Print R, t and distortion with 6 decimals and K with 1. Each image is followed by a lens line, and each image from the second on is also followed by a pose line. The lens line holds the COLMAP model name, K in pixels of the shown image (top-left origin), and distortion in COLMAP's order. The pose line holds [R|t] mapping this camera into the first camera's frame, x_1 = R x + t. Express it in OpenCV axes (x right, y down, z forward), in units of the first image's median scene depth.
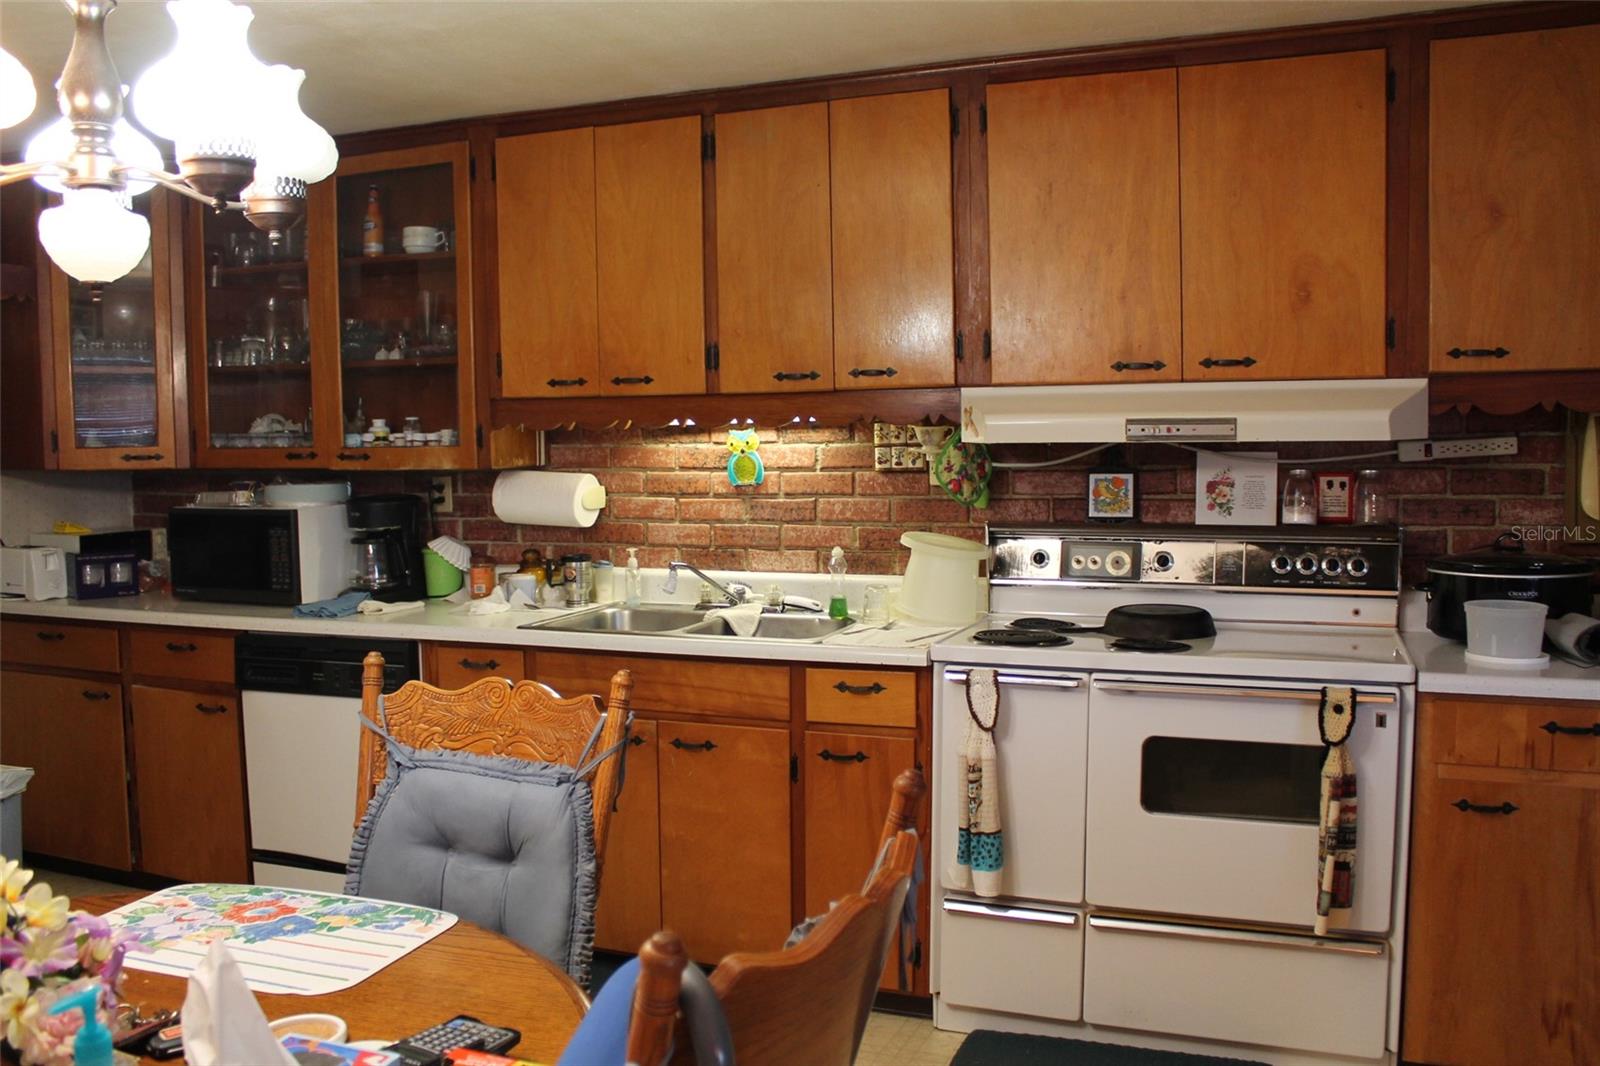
lens RADIAL K [[1360.5, 0, 803.8], [0, 1360.5, 536.9], [0, 0, 1]] dist [-0.156714, 0.139758]
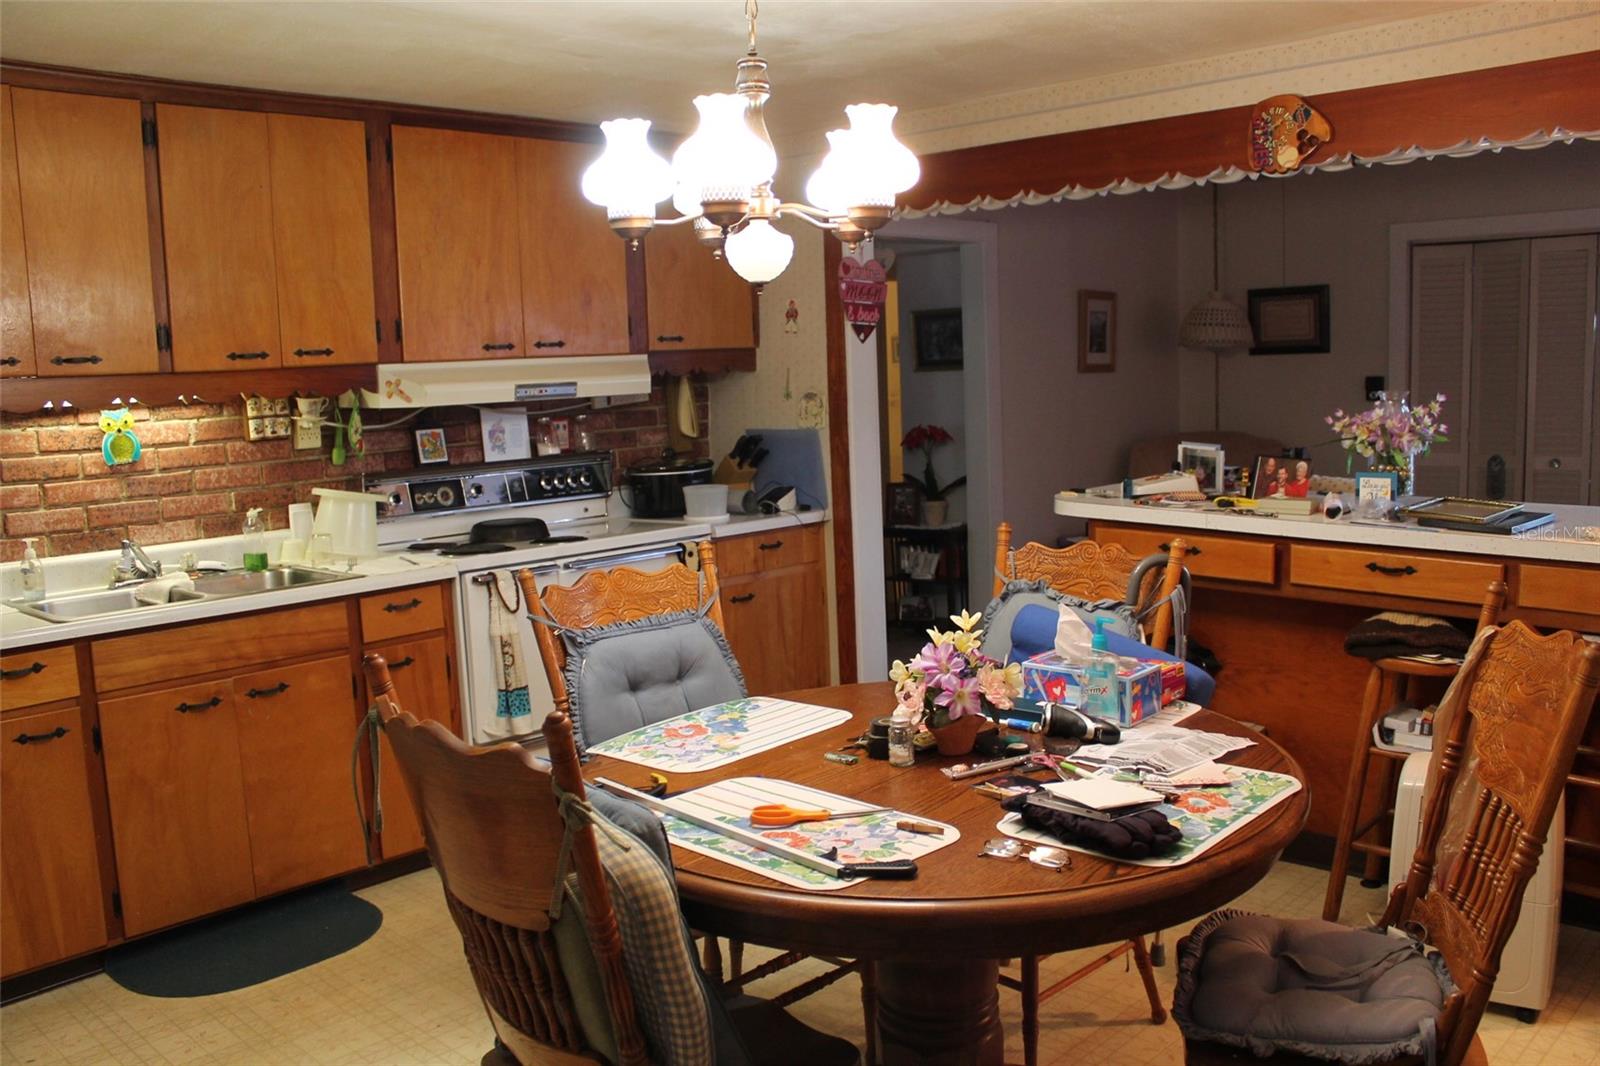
lens RADIAL K [[1360.5, 0, 807.1], [0, 1360.5, 543.8], [0, 0, 1]] dist [-0.156714, 0.139758]
pose [[0.374593, -0.119627, 0.919440, -0.846009], [0.105477, 0.990702, 0.085926, -0.010203], [-0.921170, 0.064792, 0.383728, 0.166379]]
